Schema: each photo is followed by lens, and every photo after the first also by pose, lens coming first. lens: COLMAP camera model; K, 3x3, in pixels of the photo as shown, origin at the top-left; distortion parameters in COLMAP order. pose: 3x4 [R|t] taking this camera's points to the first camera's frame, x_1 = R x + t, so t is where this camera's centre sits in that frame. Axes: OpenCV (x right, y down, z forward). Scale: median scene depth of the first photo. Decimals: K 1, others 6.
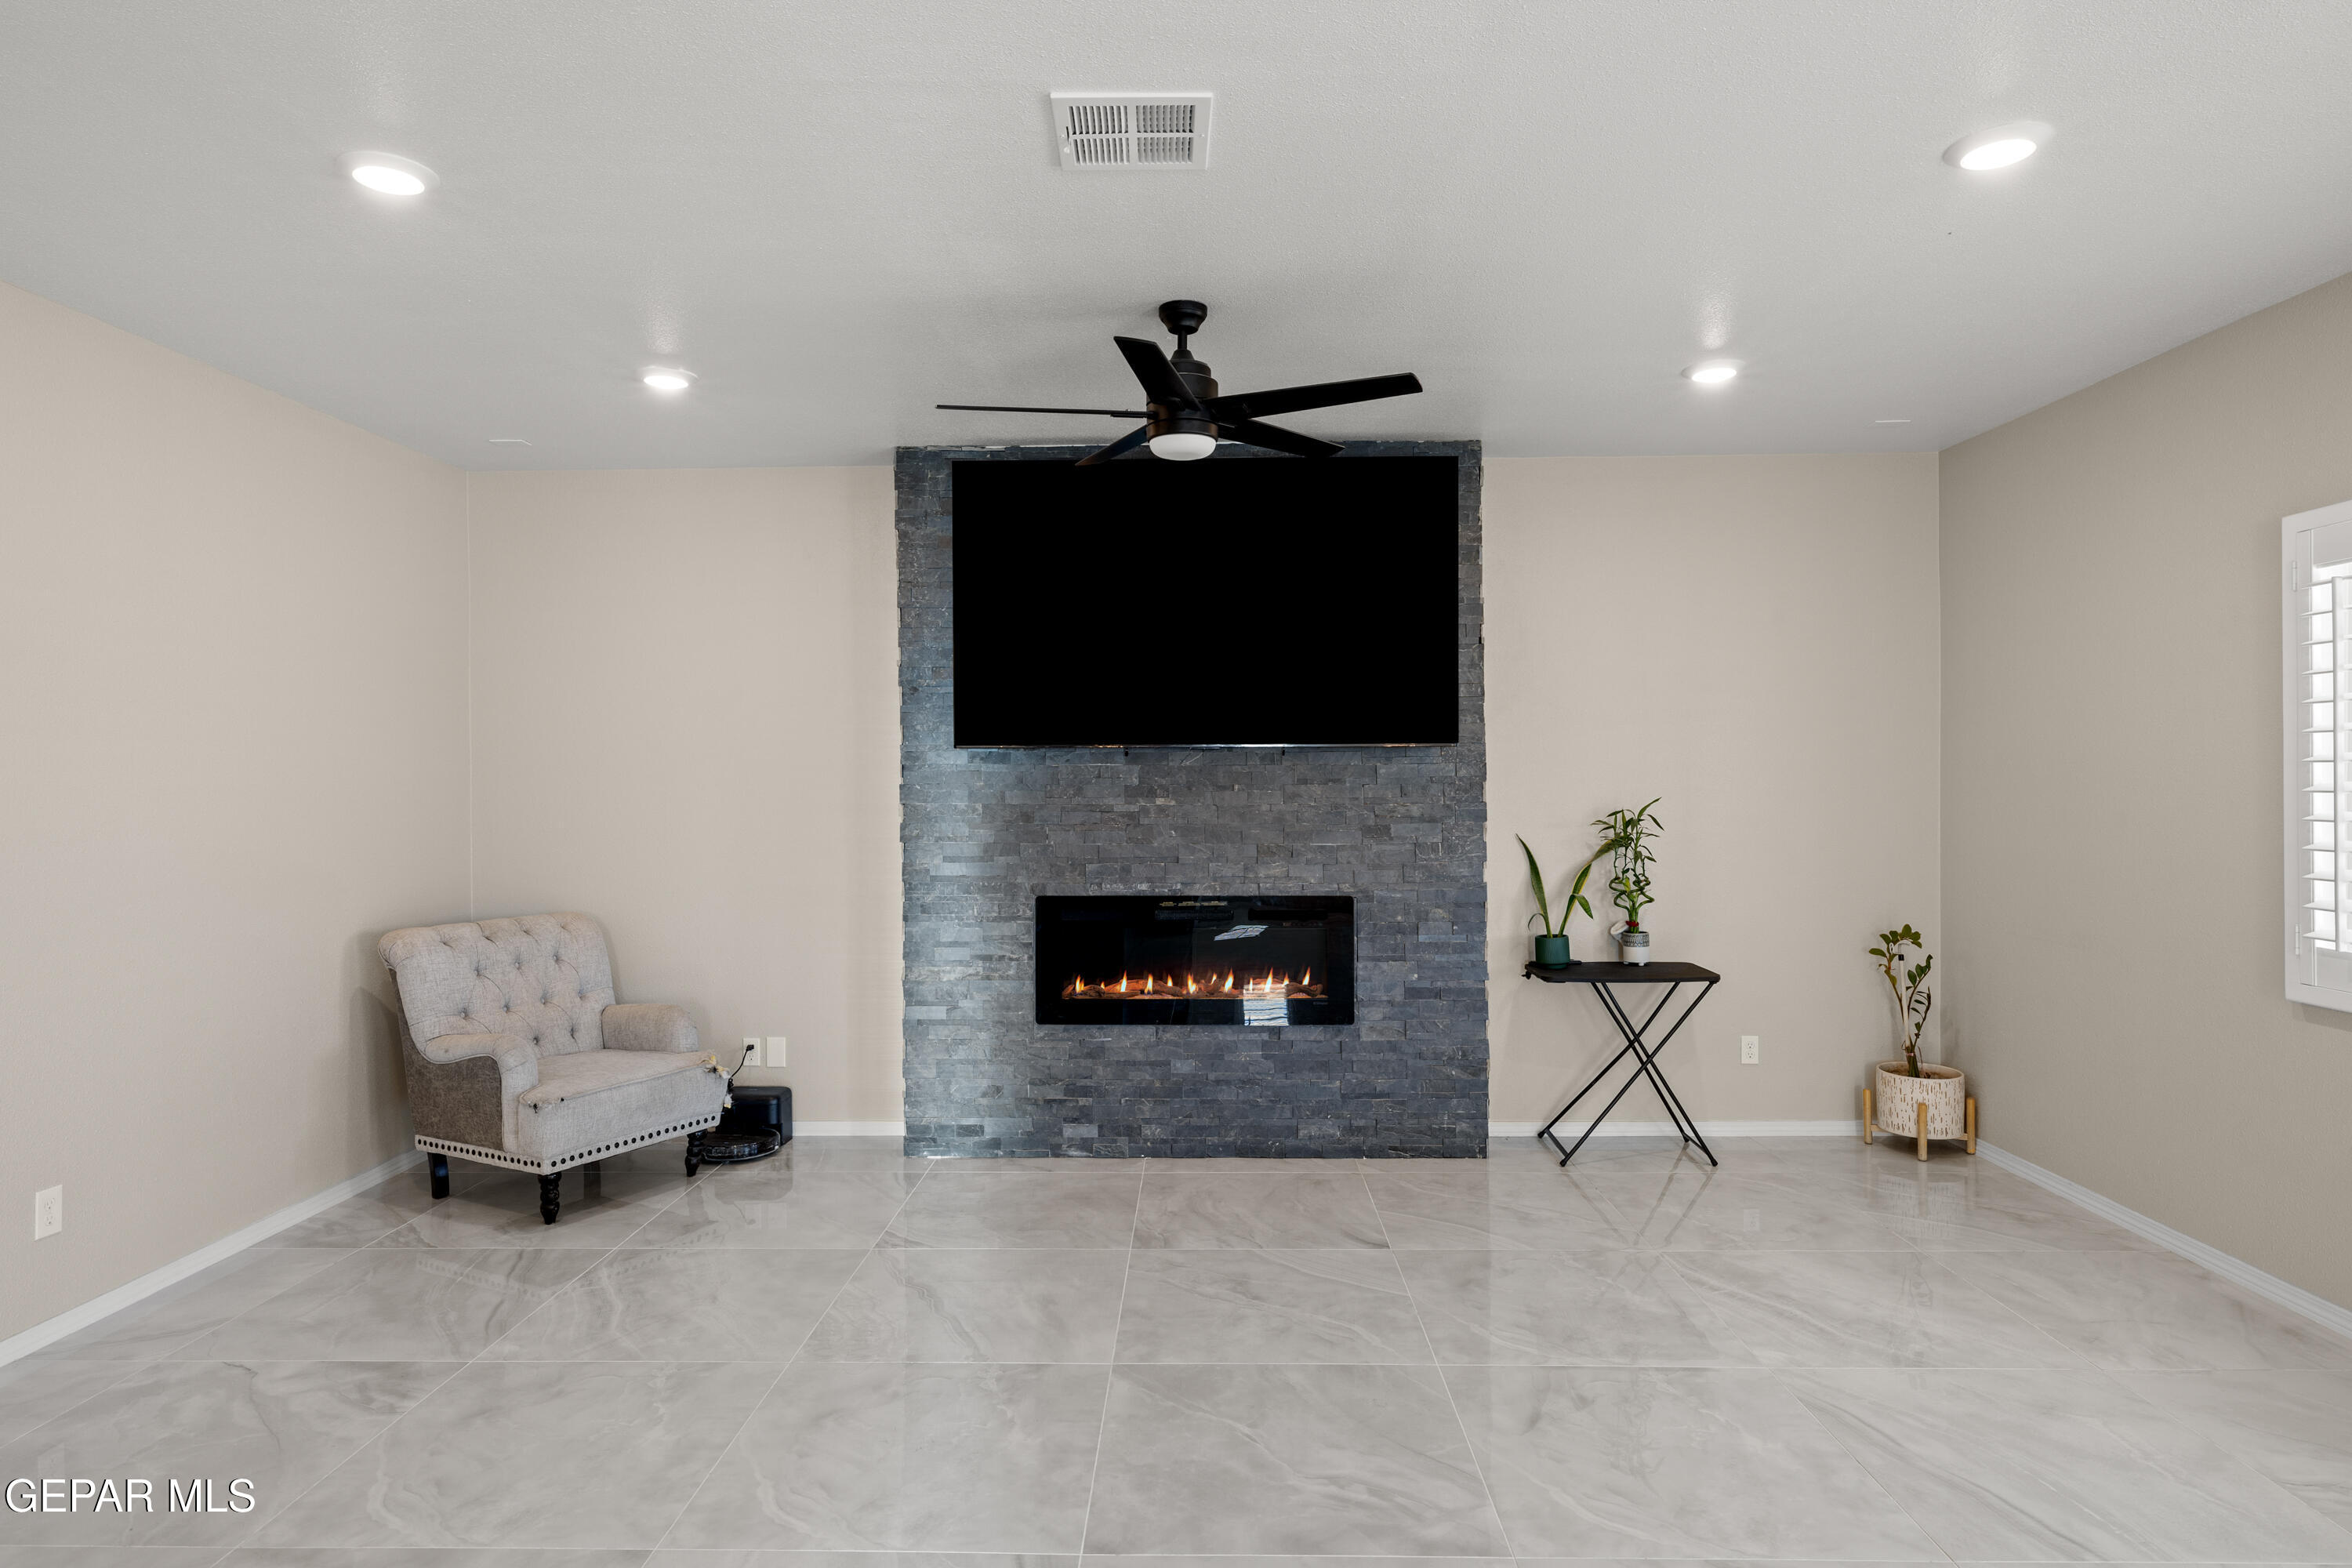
lens RADIAL K [[1335.8, 0, 1182.6], [0, 1335.8, 769.5], [0, 0, 1]] dist [0.007276, 0.001673]
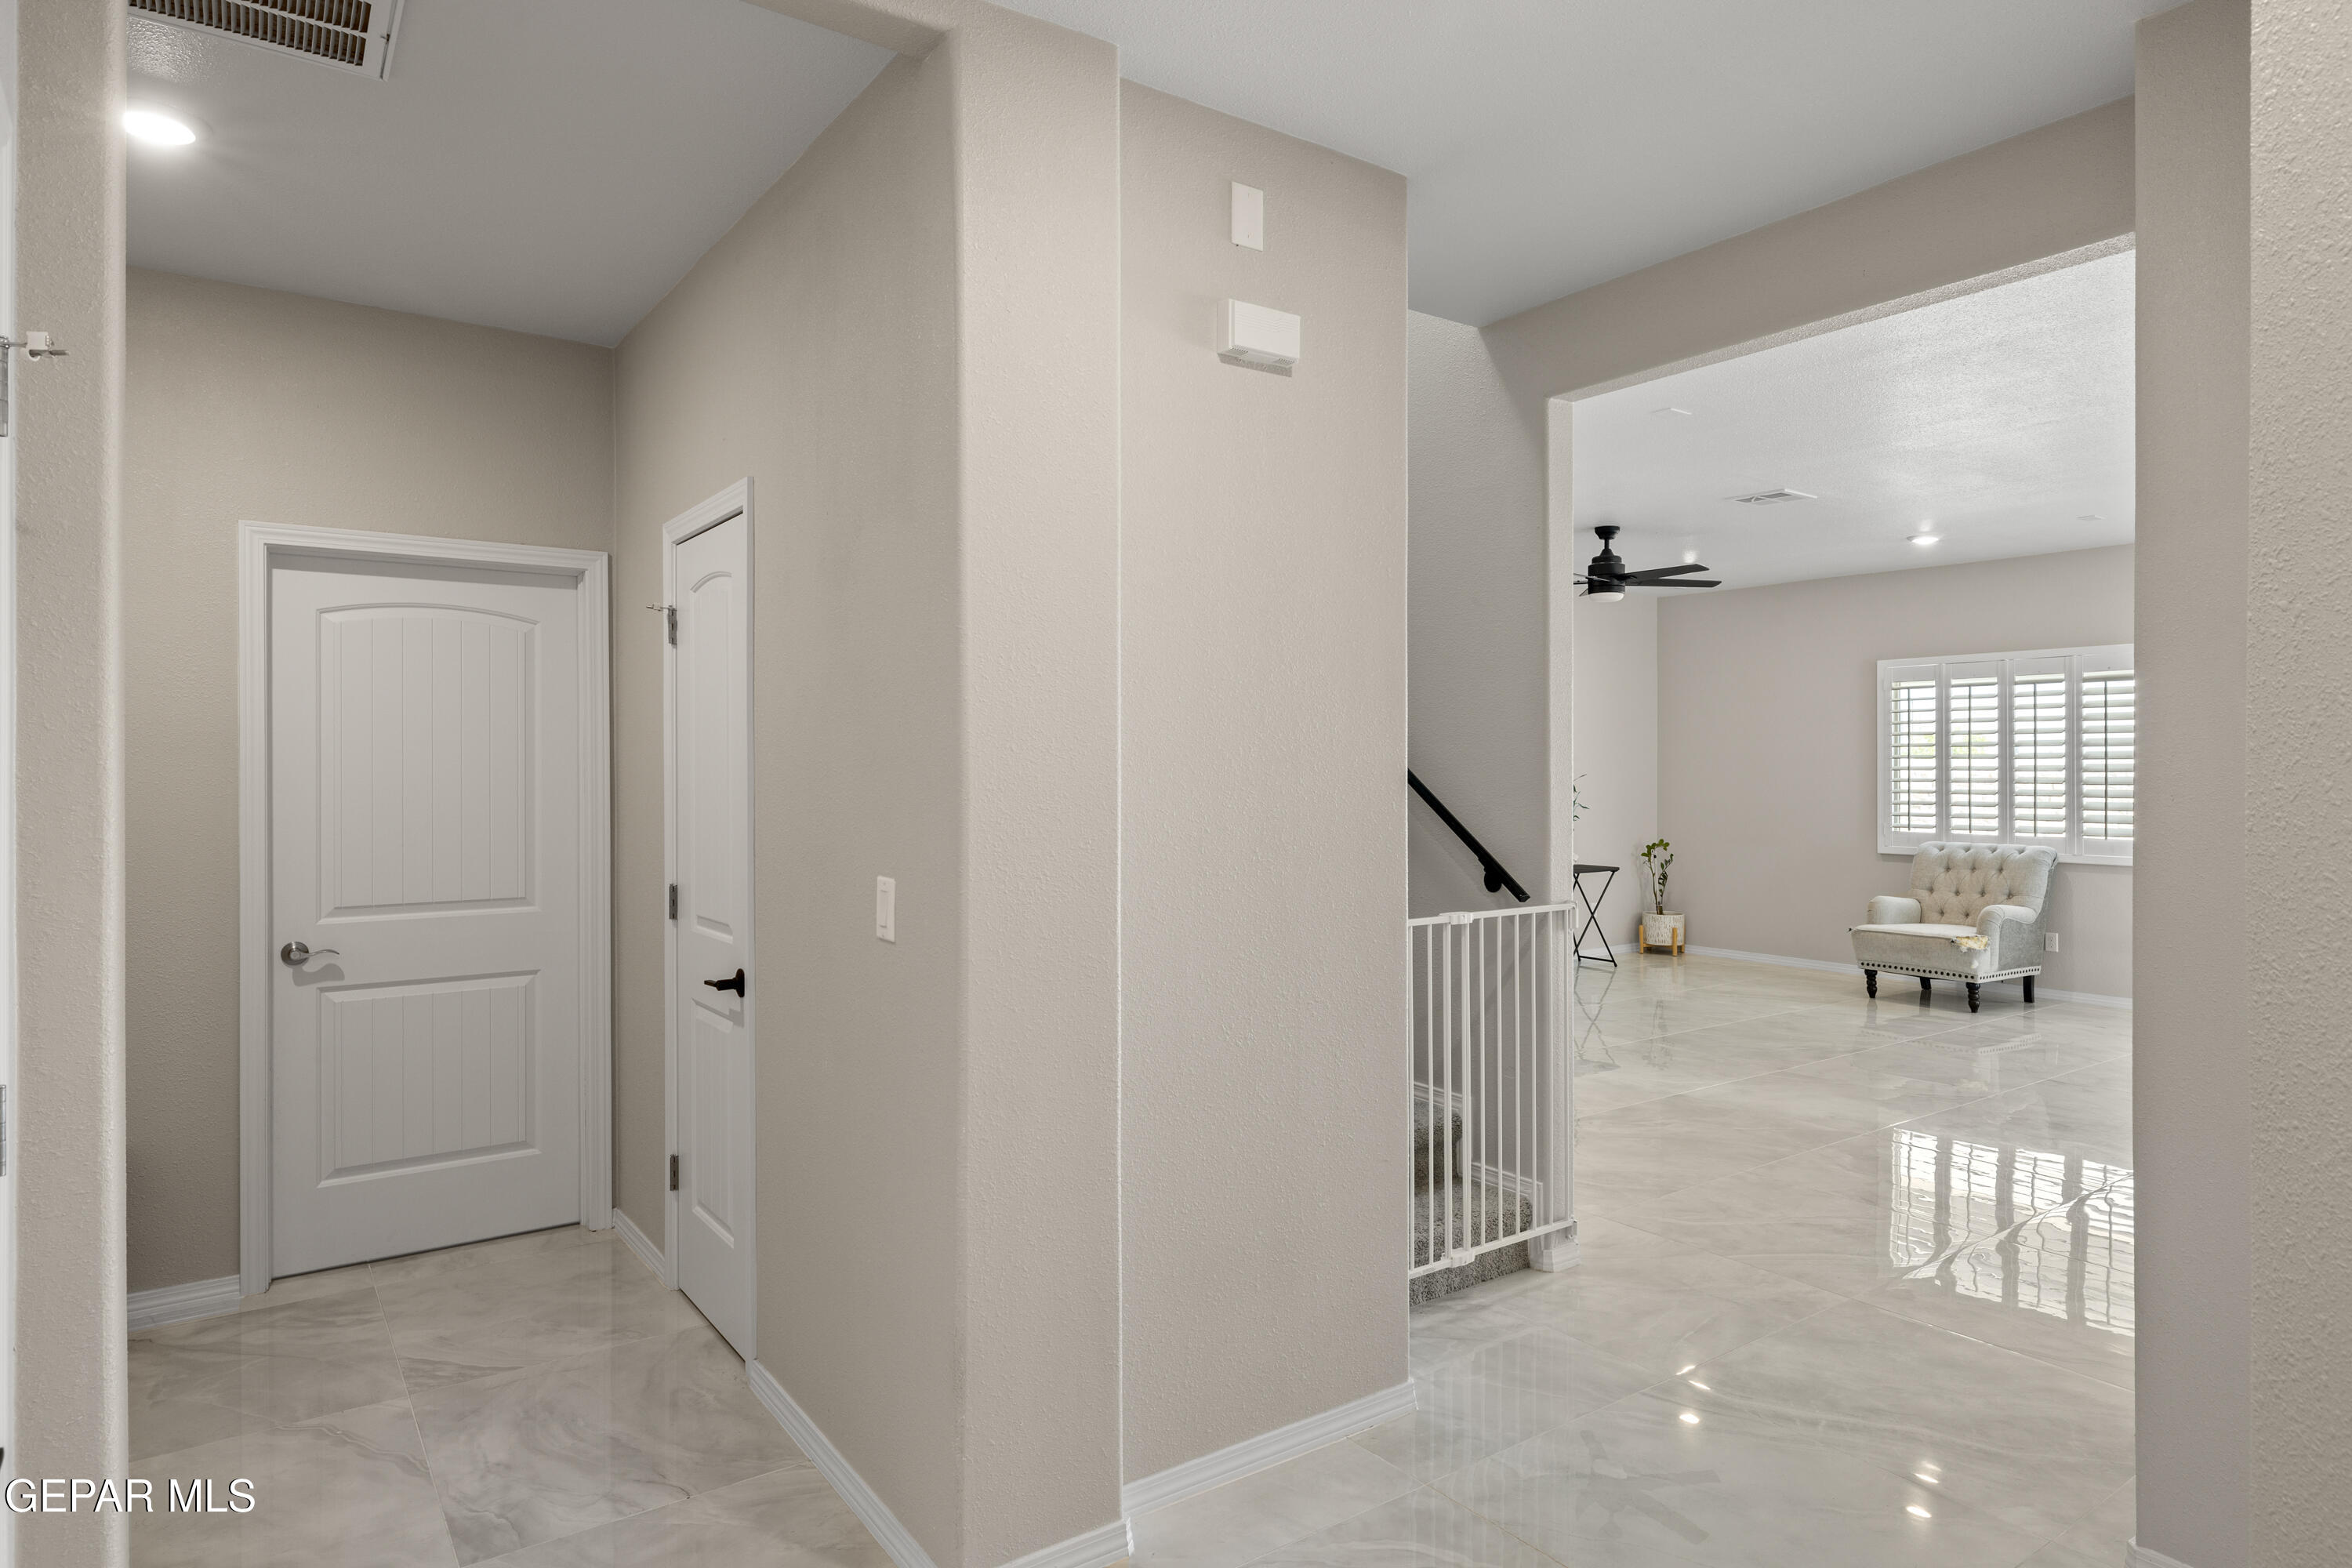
lens RADIAL K [[1335.8, 0, 1164.5], [0, 1335.8, 771.3], [0, 0, 1]] dist [0.007276, 0.001673]
pose [[0.805228, 0.003293, 0.592956, -1.239253], [-0.004412, 0.999990, 0.000437, 0.017394], [-0.592949, -0.002968, 0.805235, -0.161233]]
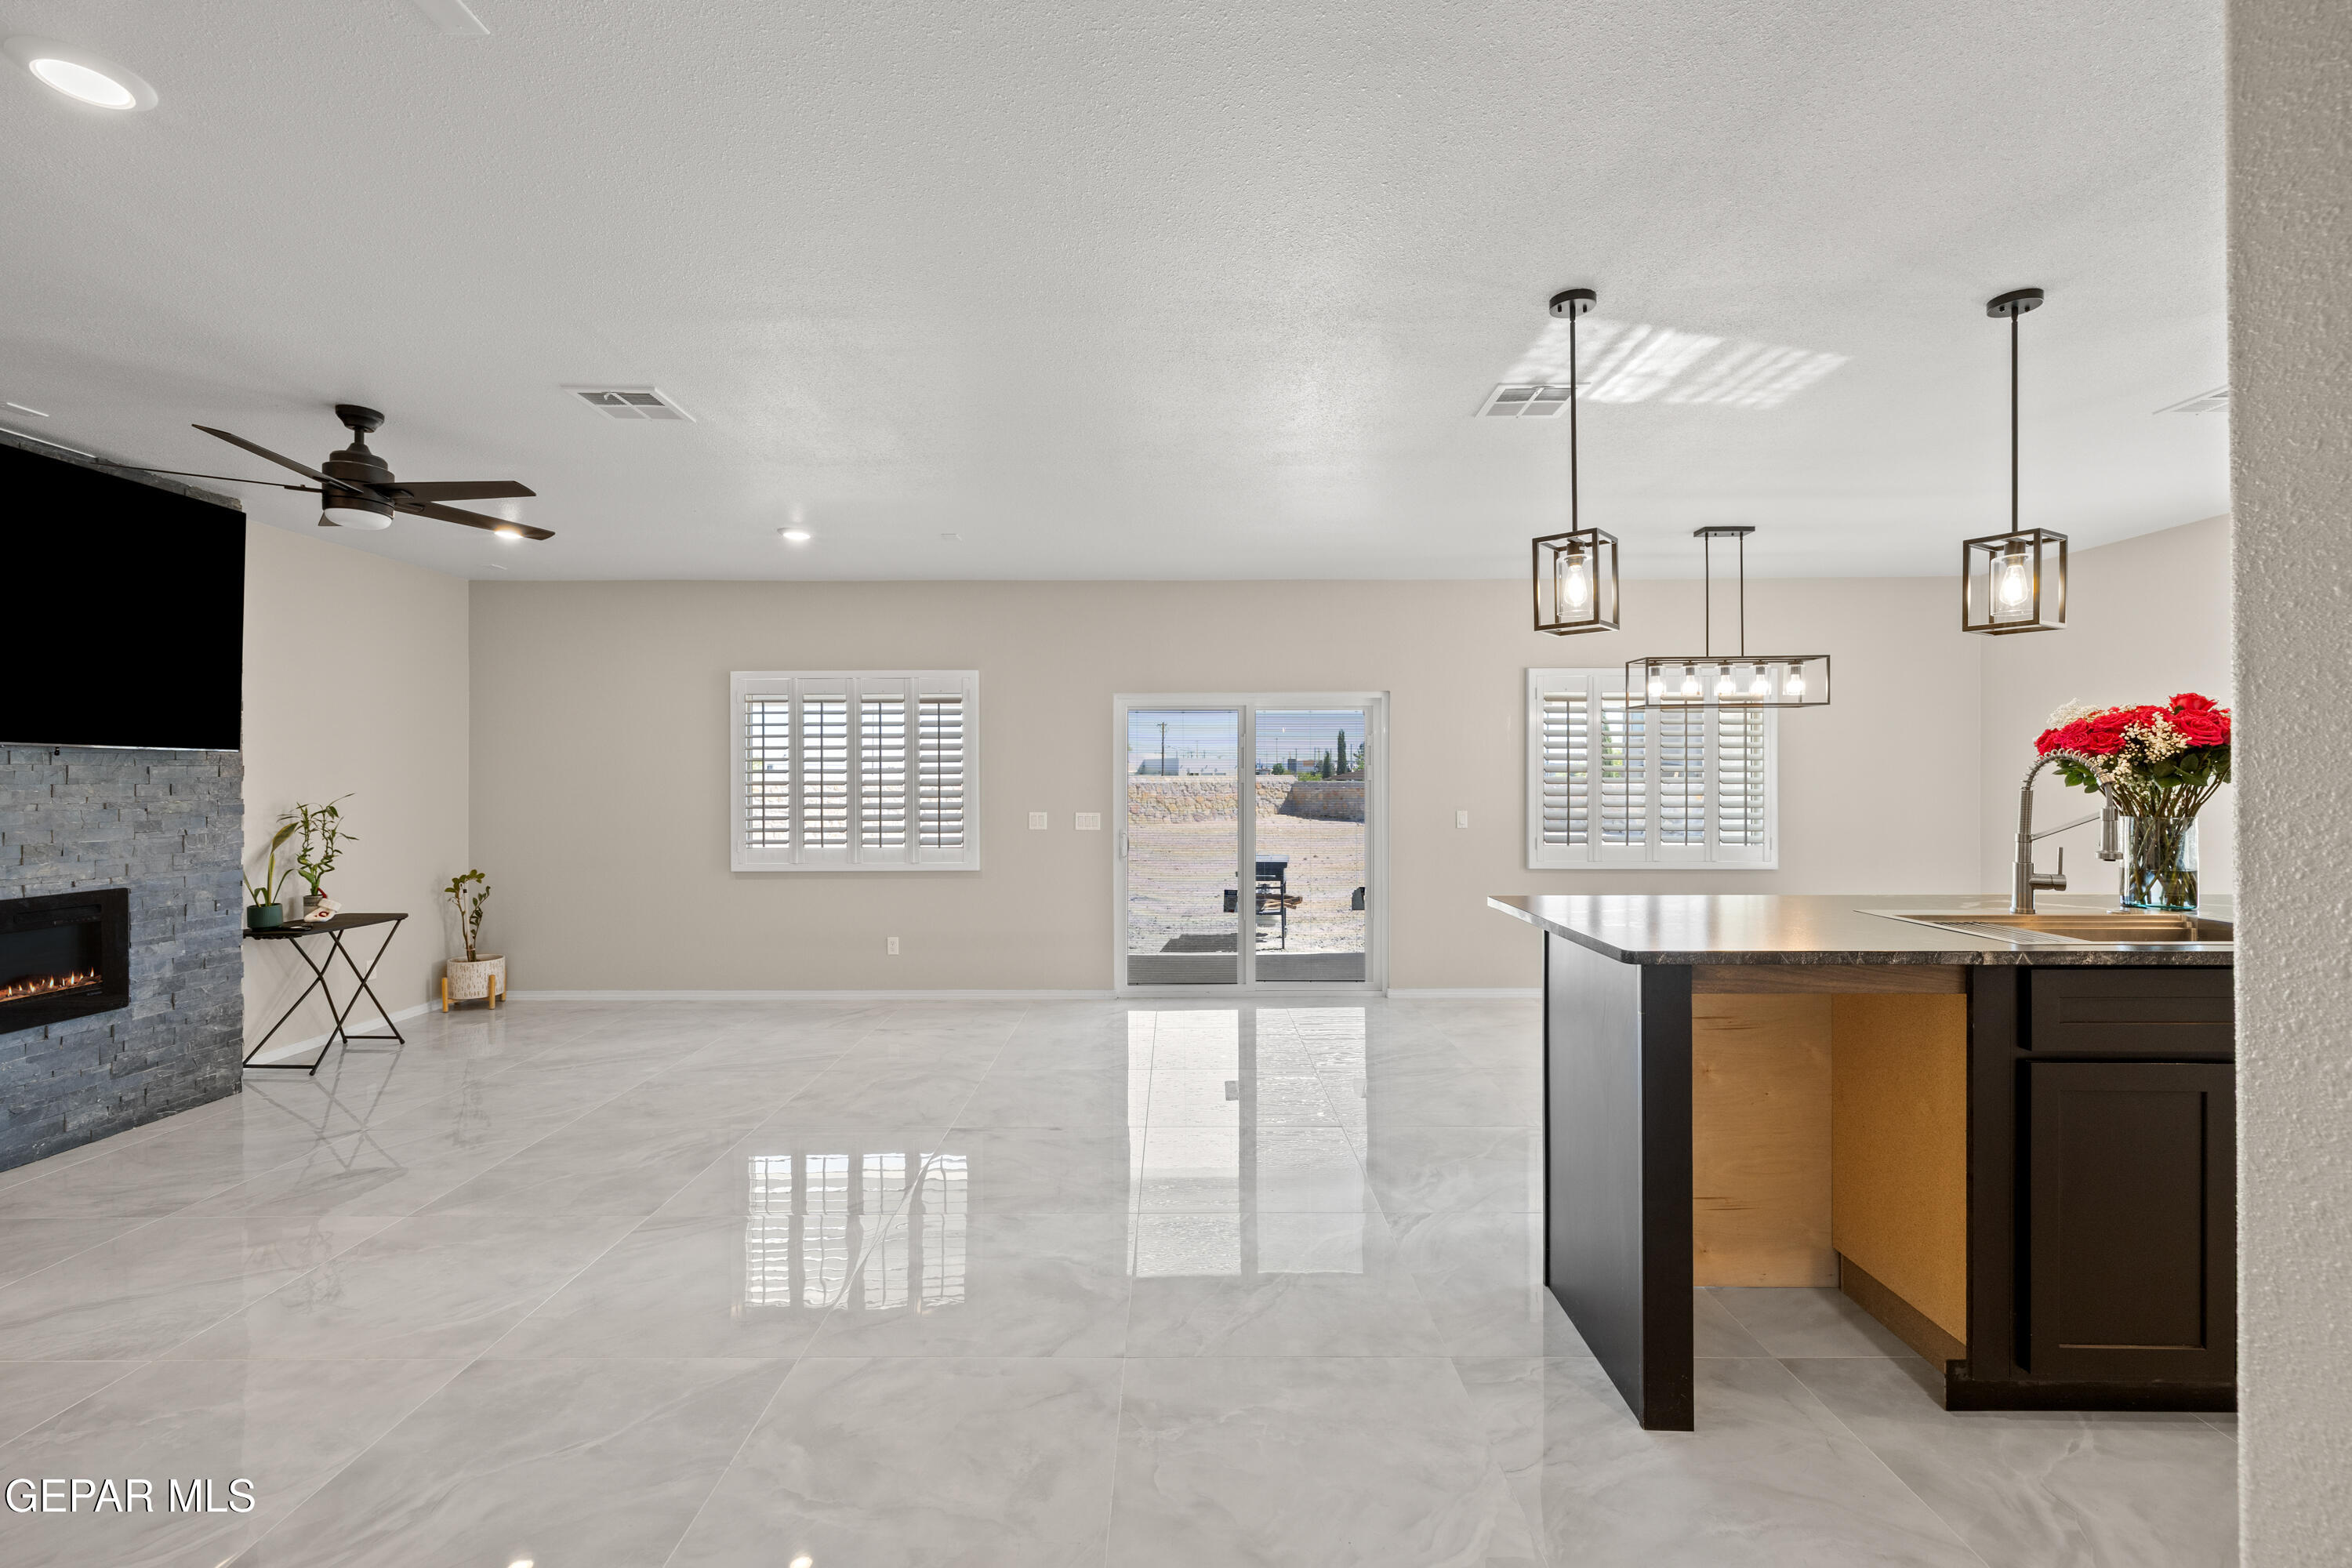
lens RADIAL K [[985.0, 0, 1178.5], [0, 985.0, 779.1], [0, 0, 1]] dist [0.000056, 0.000705]
pose [[-0.026540, 0.005166, 0.999634, -0.690724], [0.000008, 0.999987, -0.005167, 0.011318], [-0.999648, -0.000129, -0.026540, 0.173054]]
